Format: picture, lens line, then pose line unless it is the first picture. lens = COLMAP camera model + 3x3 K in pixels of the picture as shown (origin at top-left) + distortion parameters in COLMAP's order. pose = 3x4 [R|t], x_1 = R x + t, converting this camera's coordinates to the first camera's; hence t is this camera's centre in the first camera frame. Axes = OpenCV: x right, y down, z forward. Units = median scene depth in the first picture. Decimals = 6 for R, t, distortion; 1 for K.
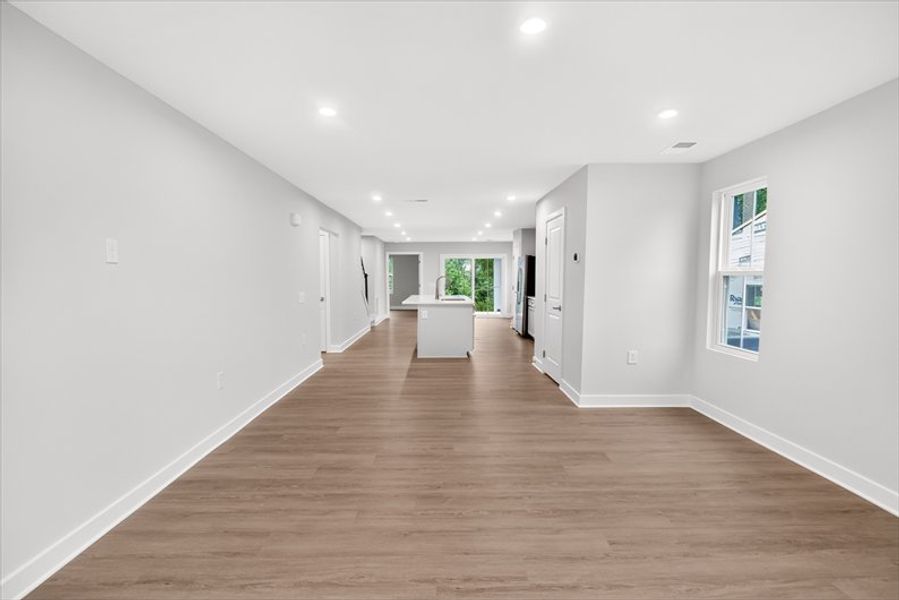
lens RADIAL K [[485.1, 0, 446.2], [0, 485.1, 297.8], [0, 0, 1]] dist [-0.006657, -0.000954]
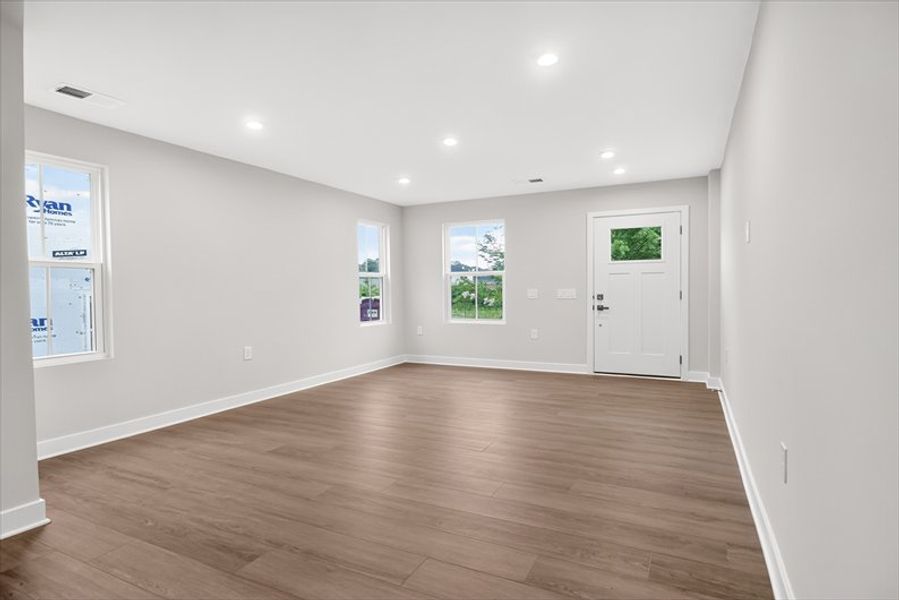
lens RADIAL K [[487.7, 0, 445.9], [0, 487.7, 304.5], [0, 0, 1]] dist [-0.005298, -0.001747]
pose [[-0.885923, -0.000895, 0.463832, -0.435906], [0.035023, 0.997014, 0.068818, -0.021938], [-0.462509, 0.077212, -0.883246, 1.695537]]
